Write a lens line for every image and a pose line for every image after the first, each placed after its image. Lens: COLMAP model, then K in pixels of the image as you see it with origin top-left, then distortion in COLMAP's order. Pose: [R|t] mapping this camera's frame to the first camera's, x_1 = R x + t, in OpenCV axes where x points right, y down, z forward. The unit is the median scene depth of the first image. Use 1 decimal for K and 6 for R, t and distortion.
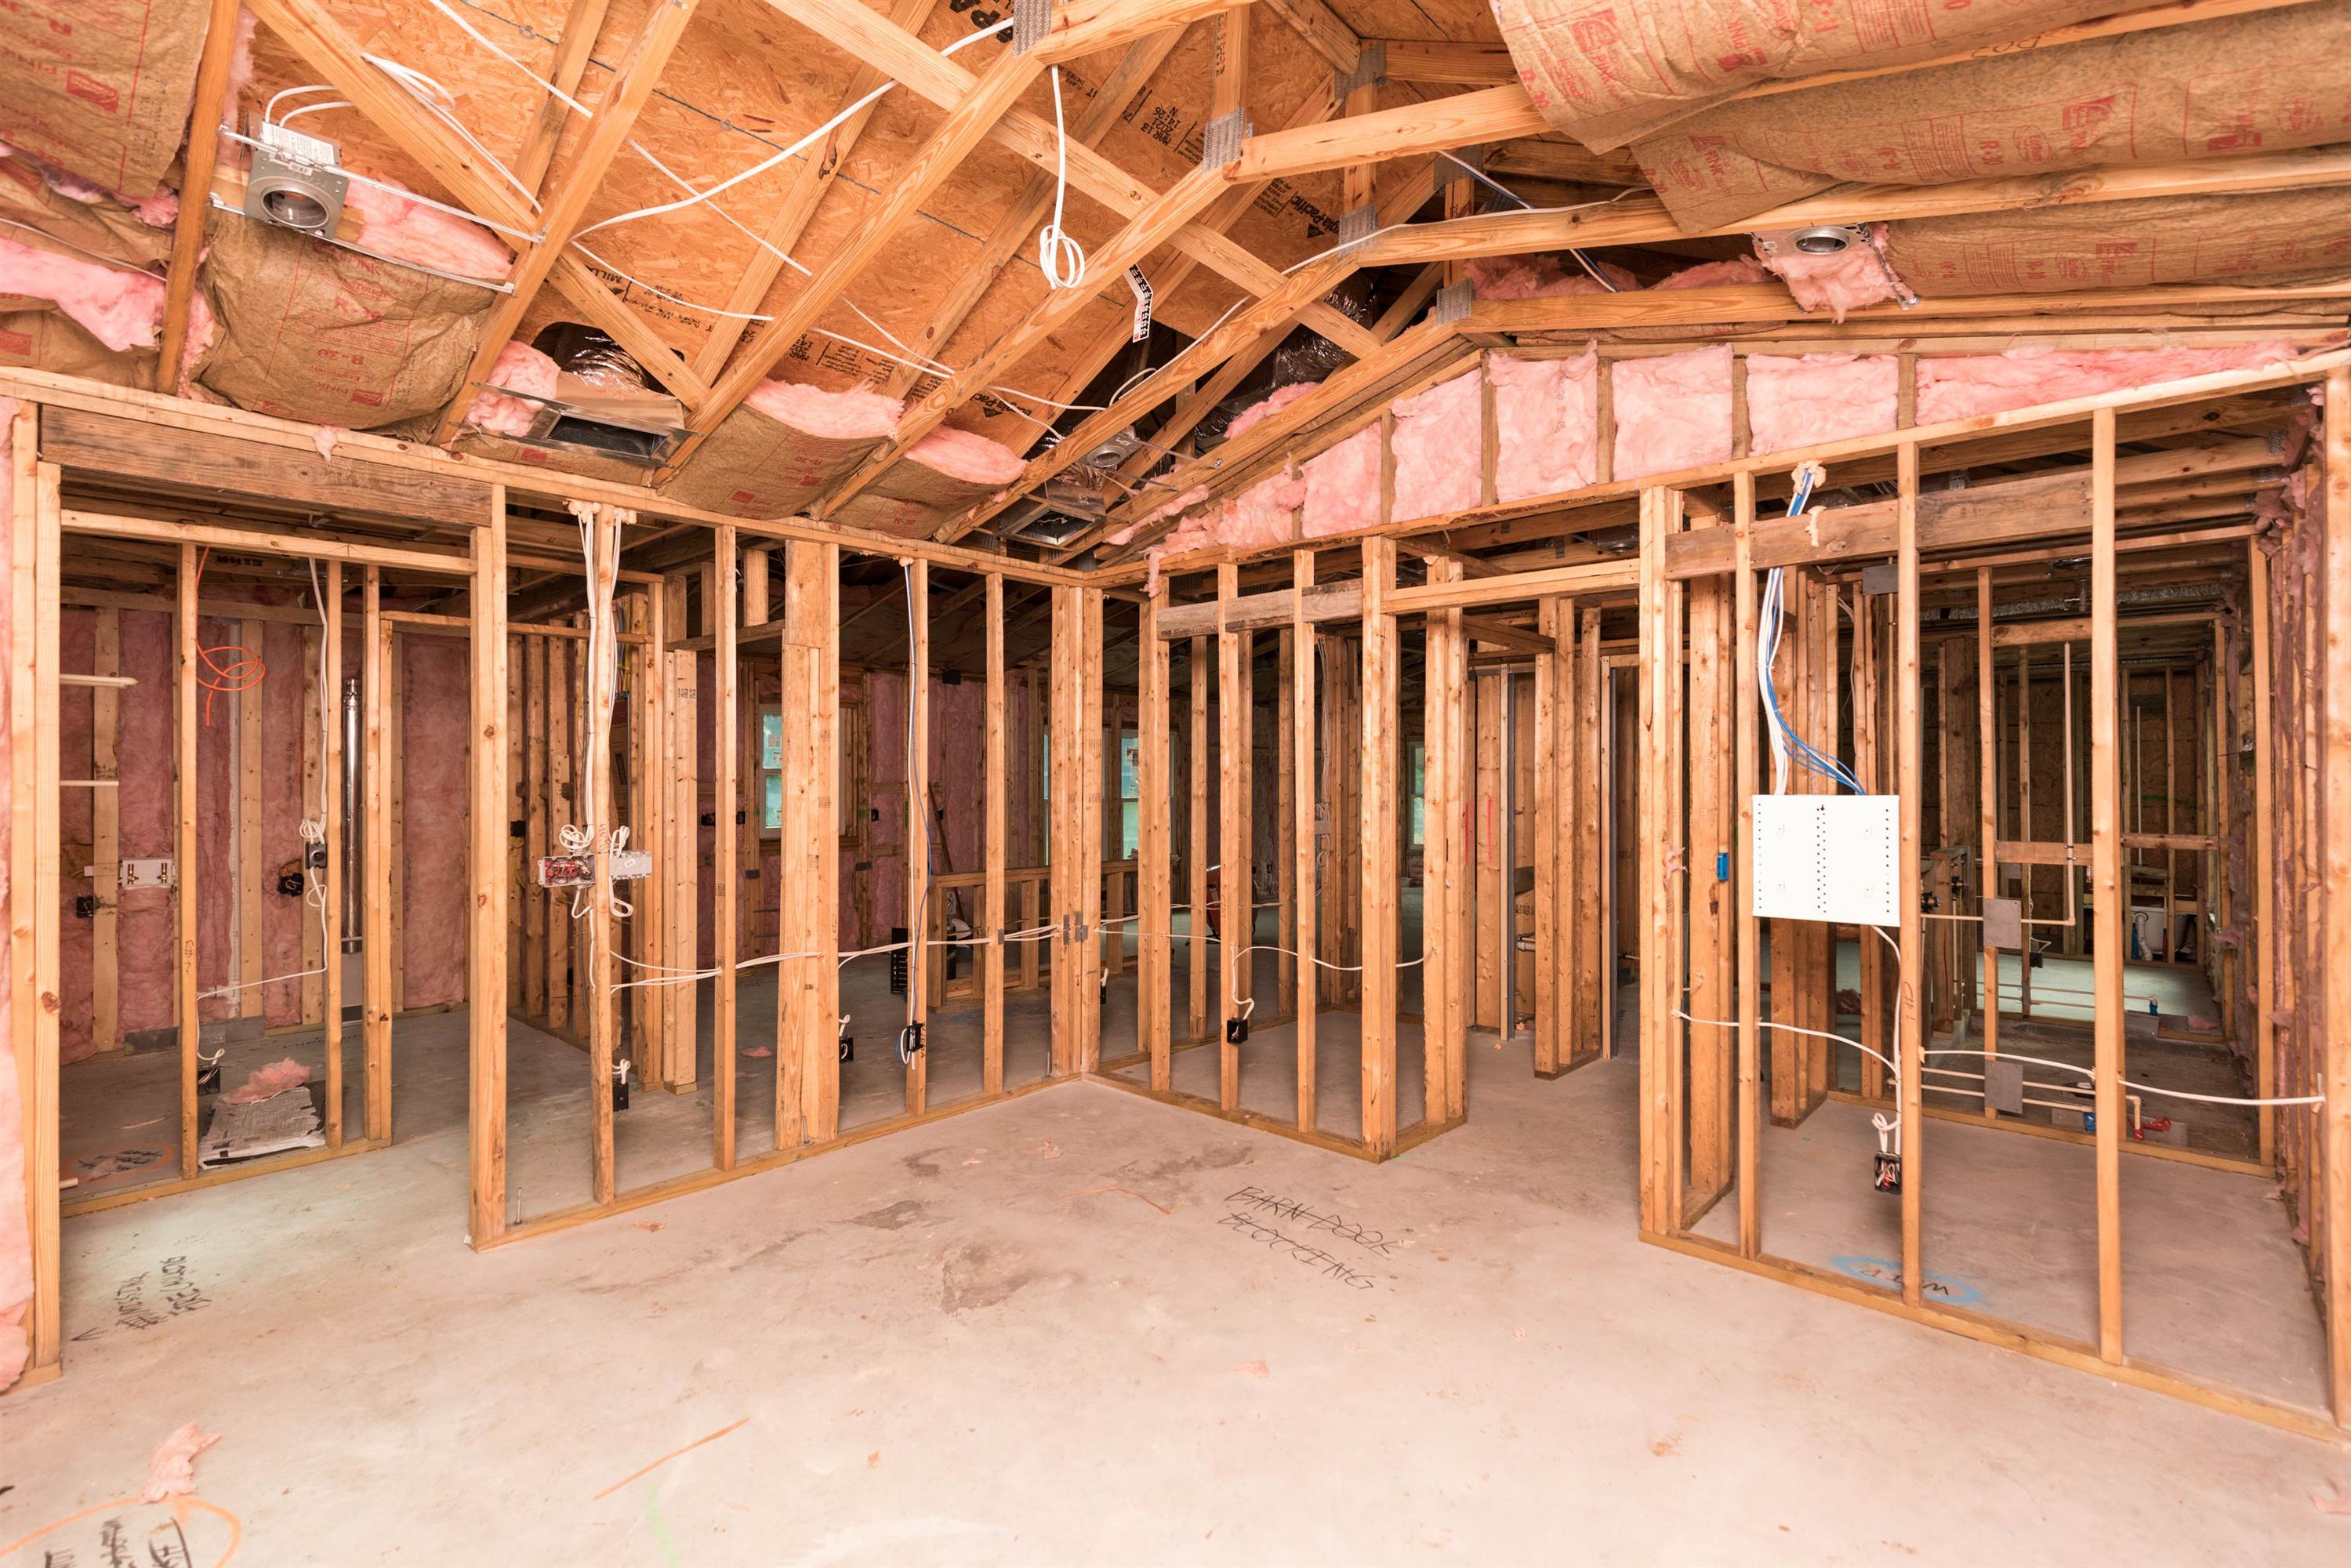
lens RADIAL K [[1042.8, 0, 1187.4], [0, 1042.8, 774.9], [0, 0, 1]] dist [0.010765, -0.000883]
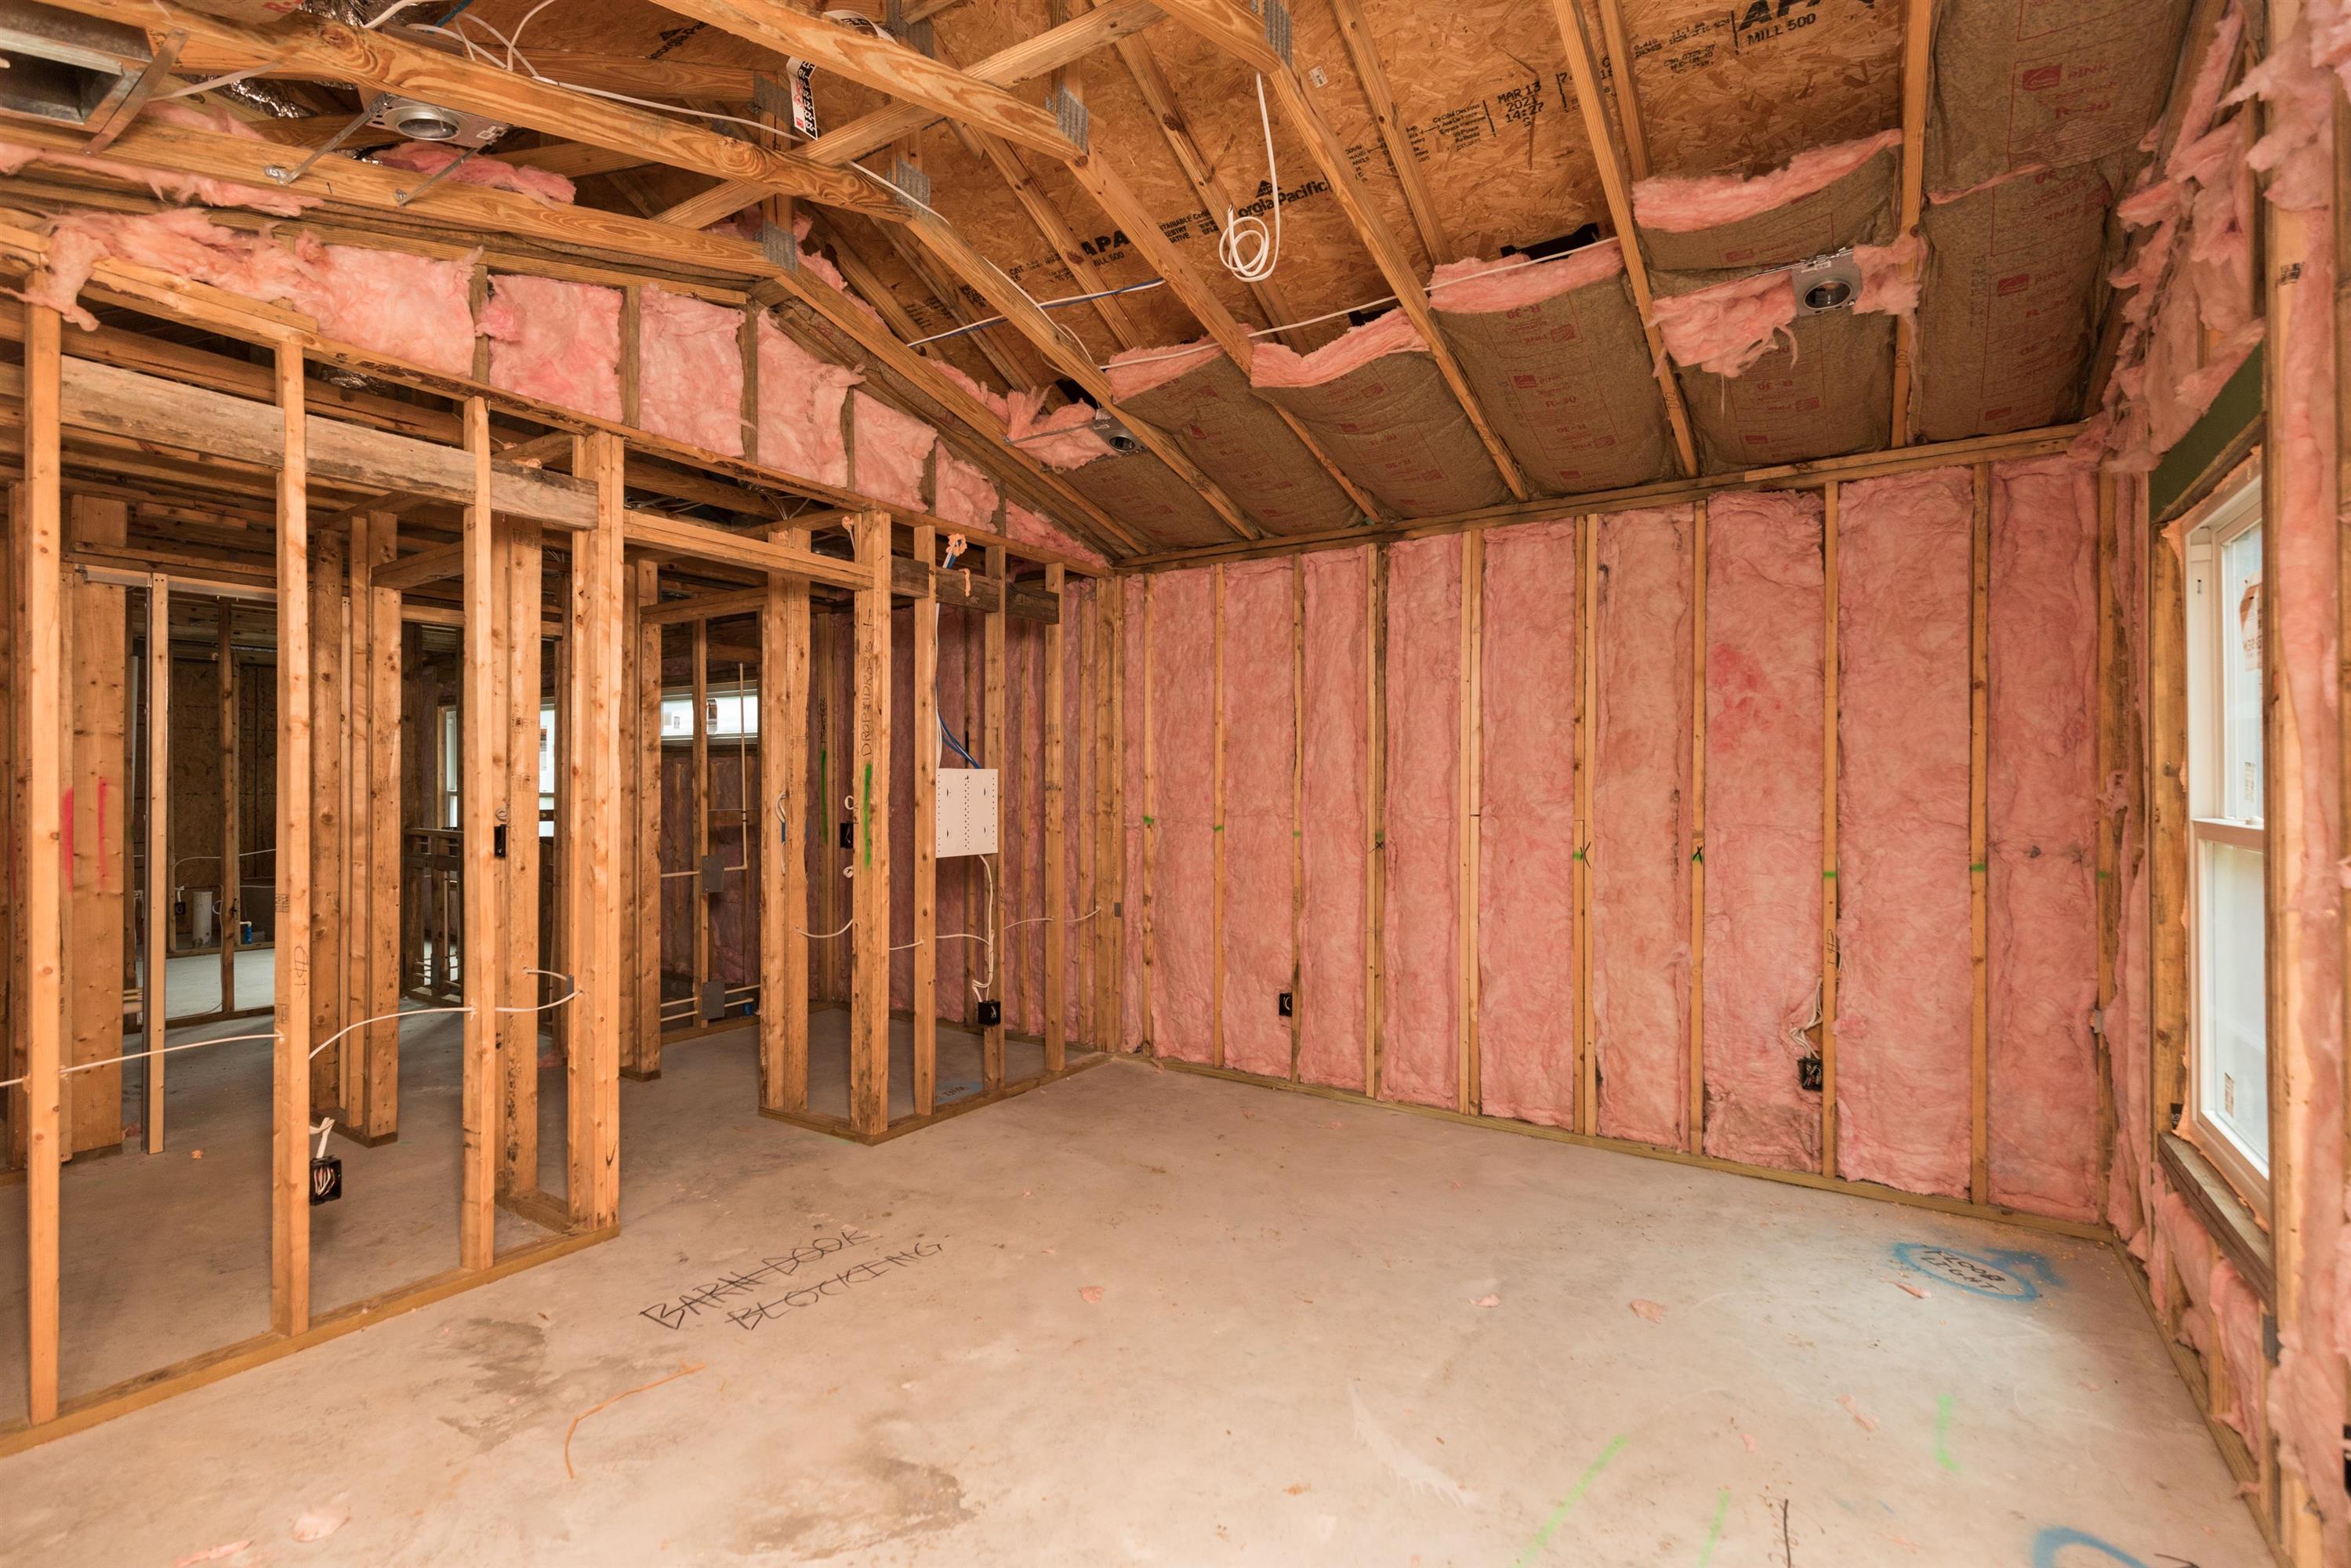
lens RADIAL K [[1058.0, 0, 1185.4], [0, 1058.0, 781.9], [0, 0, 1]] dist [0.002322, -0.000365]
pose [[-0.152603, -0.000476, 0.988288, -0.727605], [-0.006347, 0.999980, -0.000499, 0.031010], [-0.988267, -0.006348, -0.152603, 0.763792]]
